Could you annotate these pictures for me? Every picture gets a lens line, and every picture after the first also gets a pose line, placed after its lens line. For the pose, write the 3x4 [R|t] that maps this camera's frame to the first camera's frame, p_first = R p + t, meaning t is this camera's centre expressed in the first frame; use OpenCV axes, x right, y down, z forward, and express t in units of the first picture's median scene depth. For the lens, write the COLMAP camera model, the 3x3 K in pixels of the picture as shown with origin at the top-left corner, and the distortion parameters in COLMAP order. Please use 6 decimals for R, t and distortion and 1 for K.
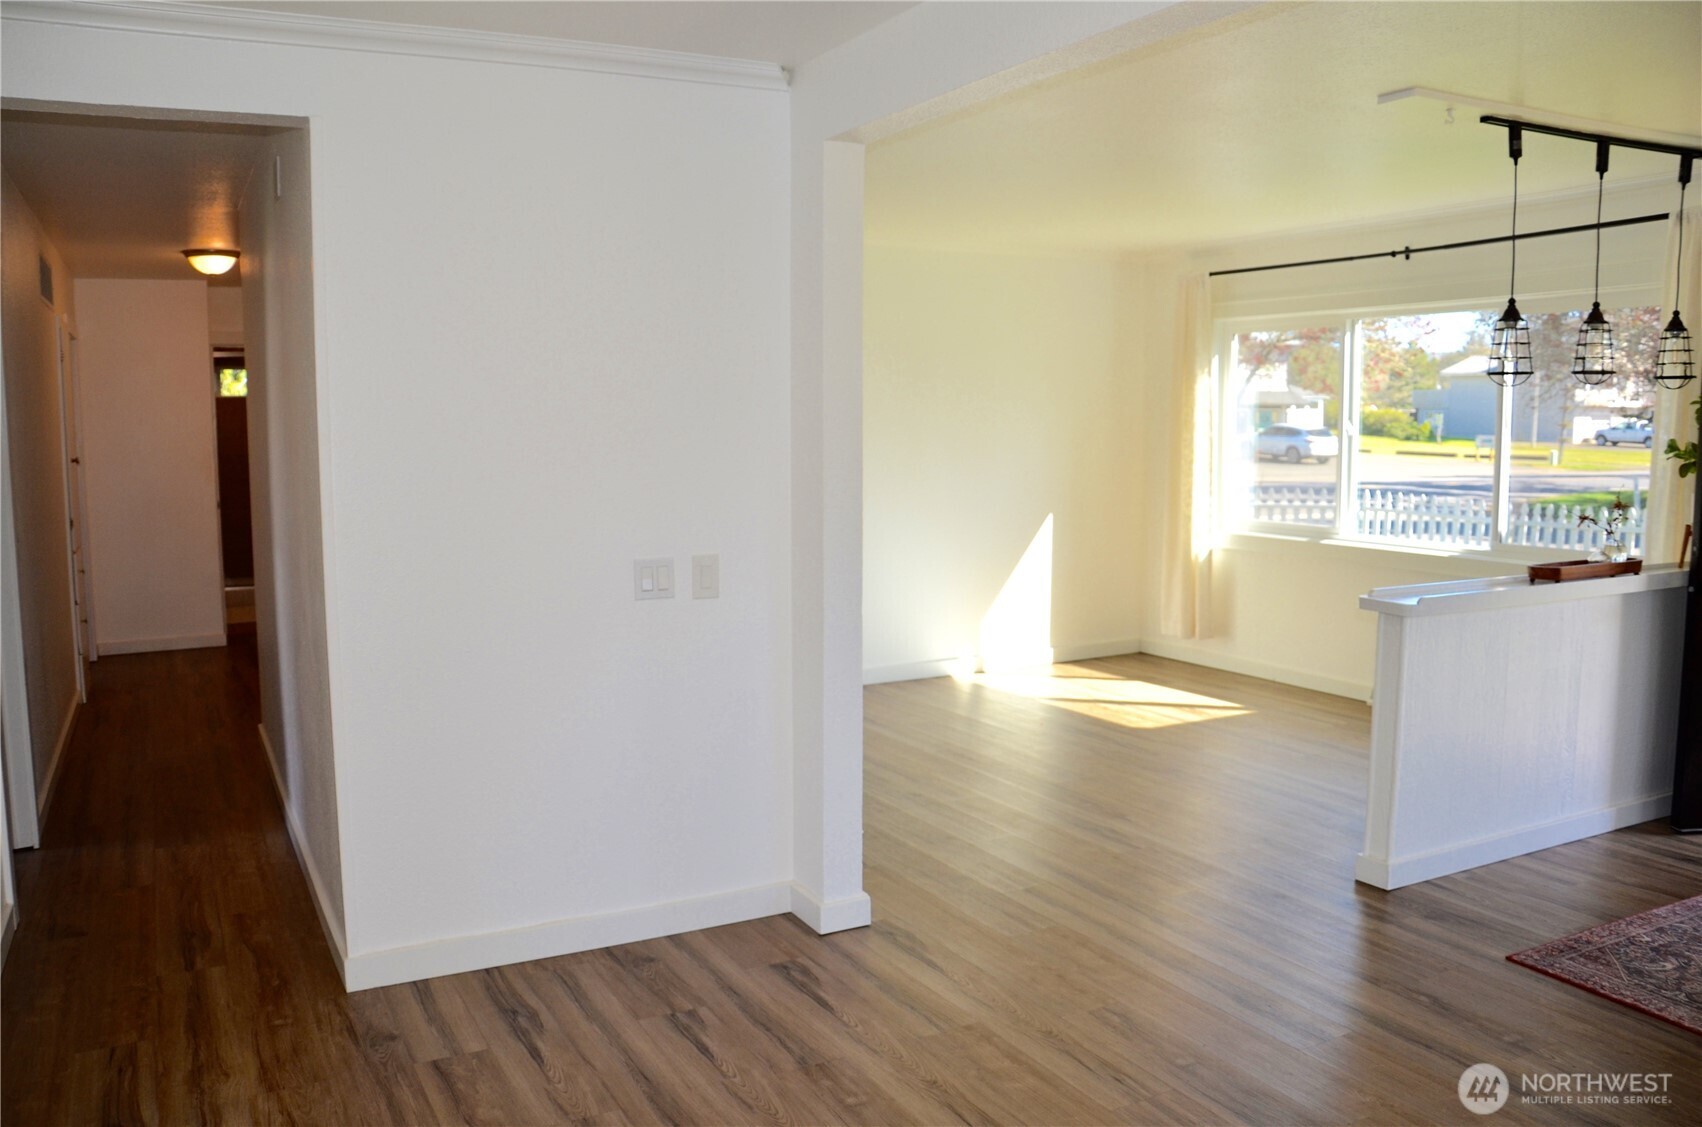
lens RADIAL K [[1416.2, 0, 839.1], [0, 1416.2, 570.7], [0, 0, 1]] dist [-0.154859, 0.116308]
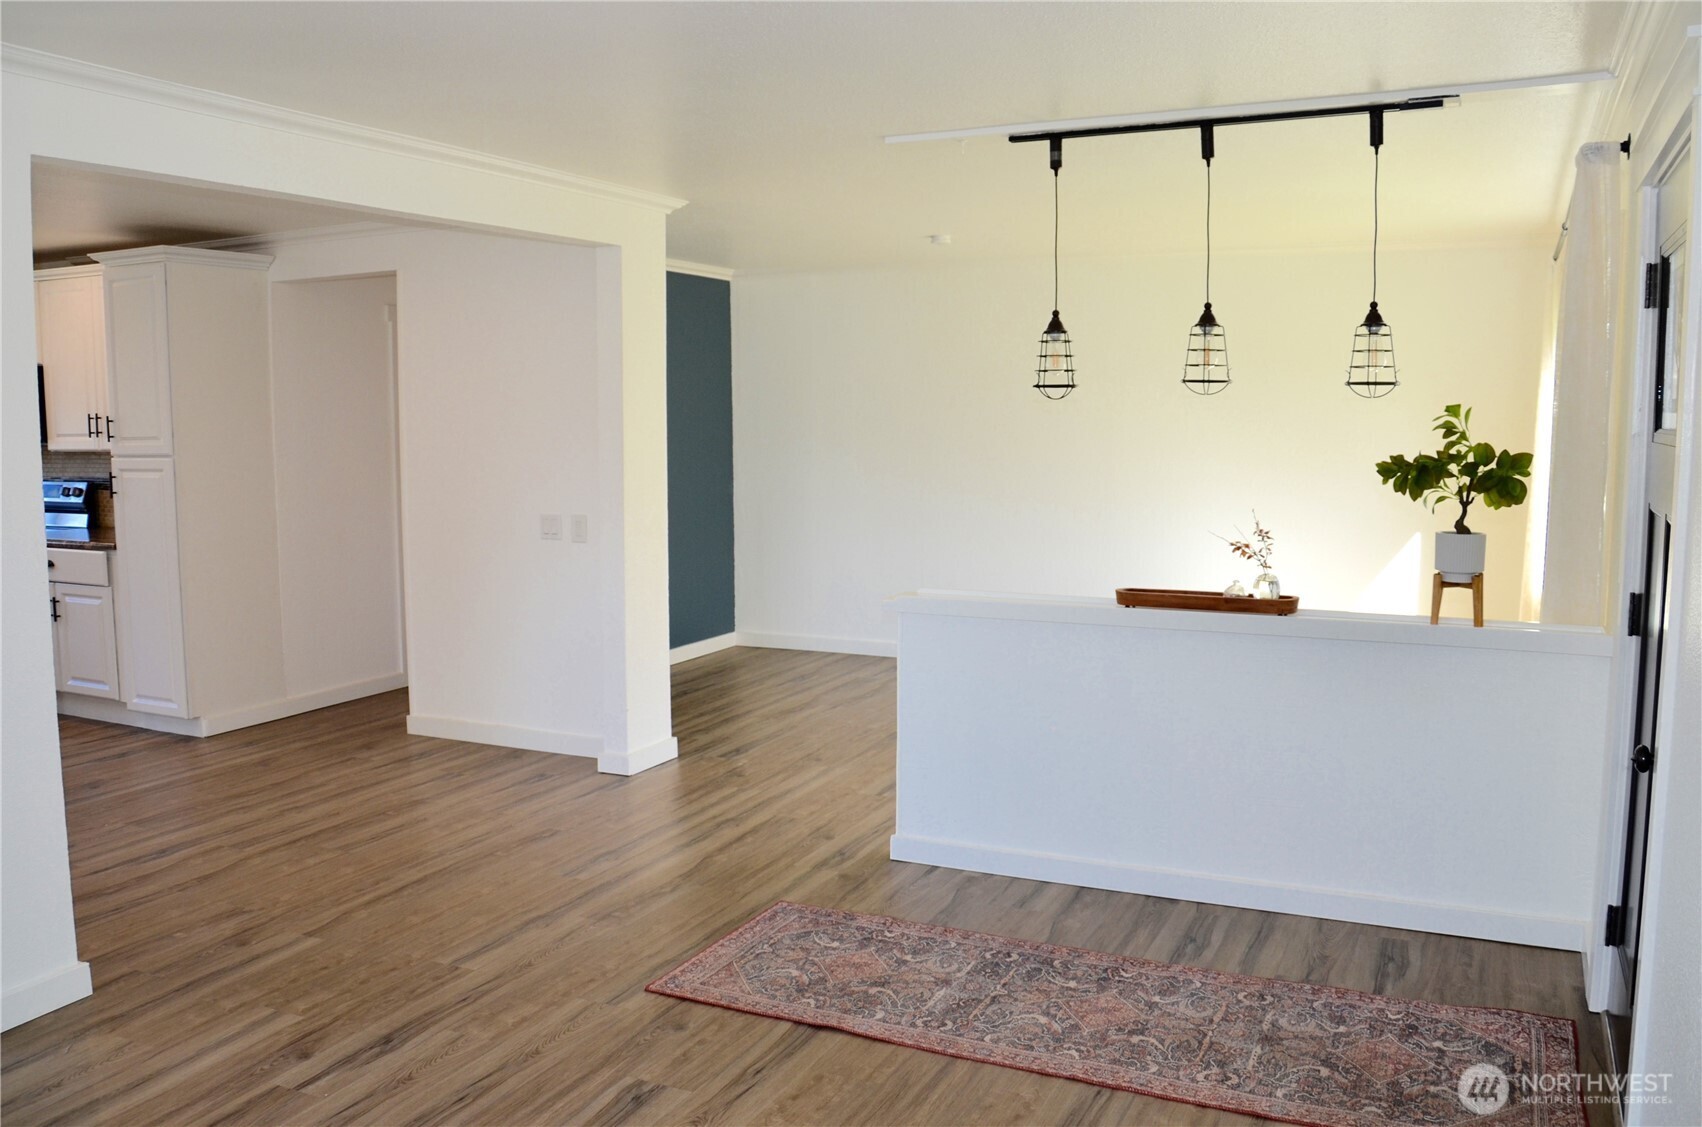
lens RADIAL K [[1416.2, 0, 839.1], [0, 1416.2, 570.7], [0, 0, 1]] dist [-0.154859, 0.116308]
pose [[0.582269, 0.088985, -0.808111, 1.369328], [-0.098470, 0.994393, 0.038547, -0.038703], [0.807011, 0.057129, 0.587767, 0.318444]]
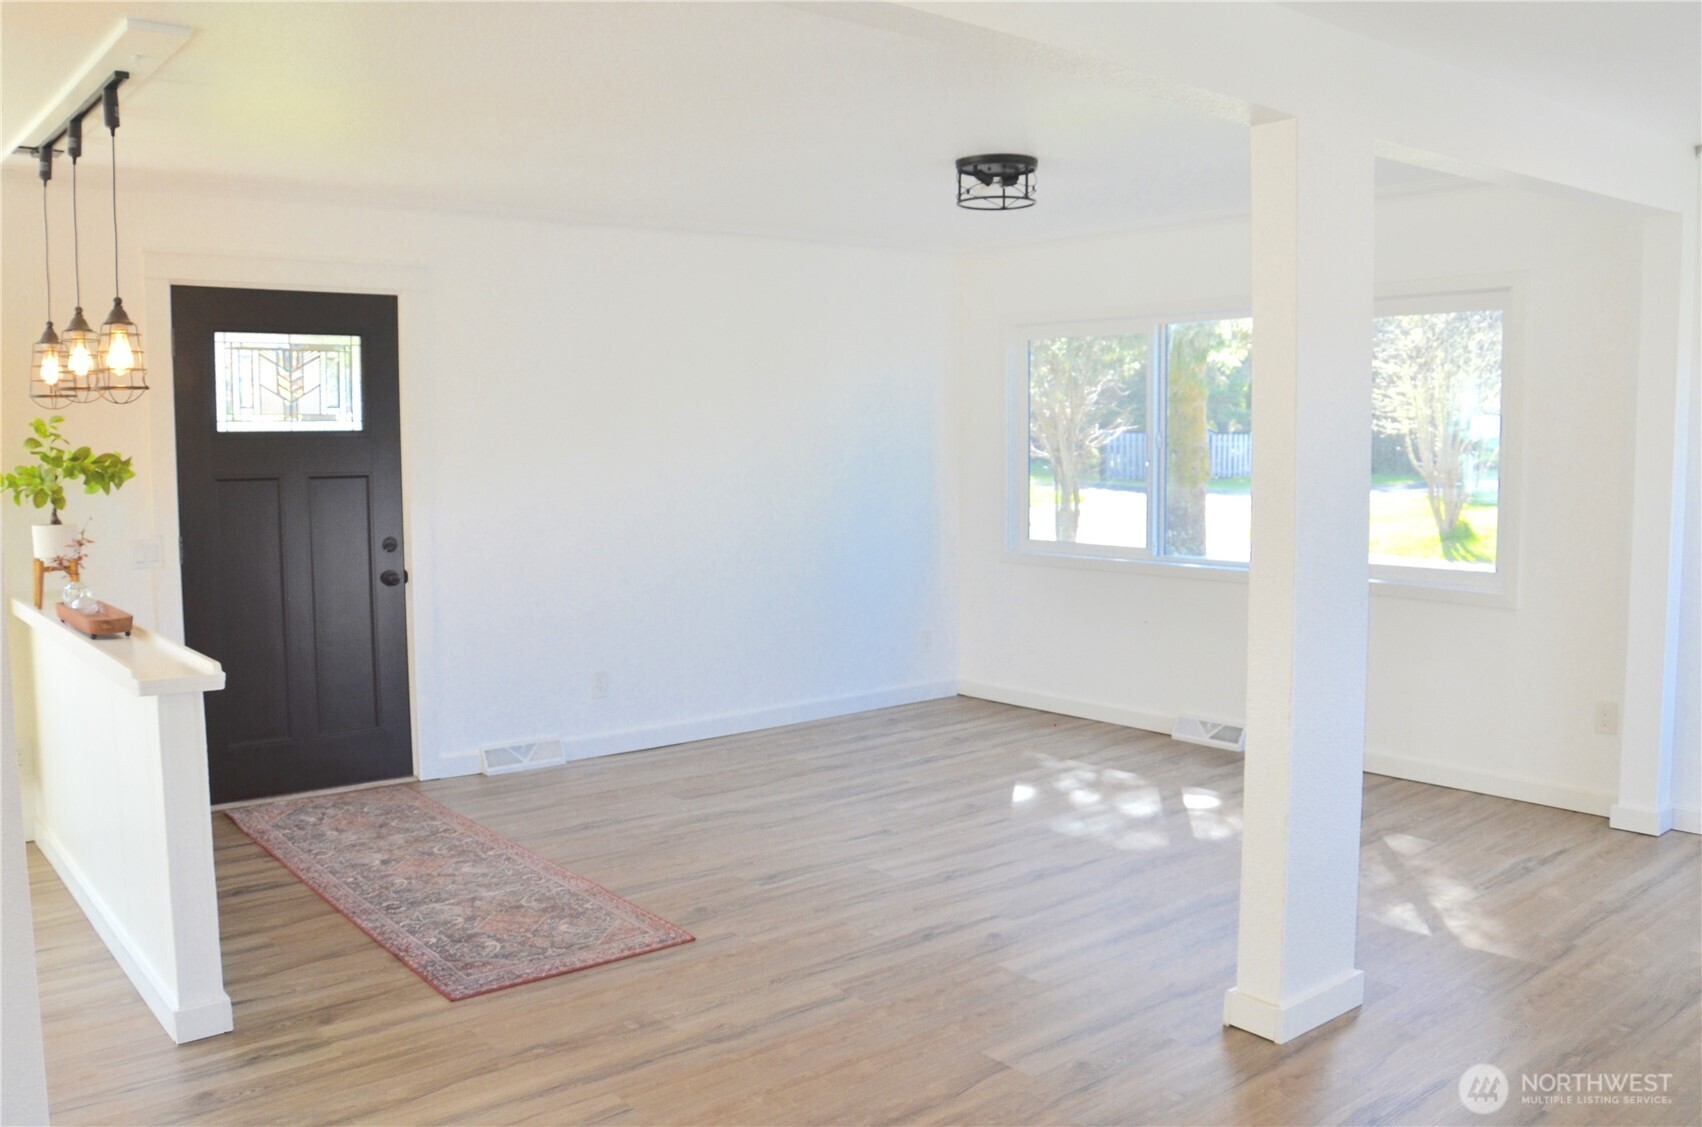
lens RADIAL K [[1416.2, 0, 839.1], [0, 1416.2, 570.7], [0, 0, 1]] dist [-0.154859, 0.116308]
pose [[-0.192003, -0.090600, 0.977203, -0.450432], [0.127786, 0.984944, 0.116426, -0.083592], [-0.973039, 0.147227, -0.177535, 0.822355]]
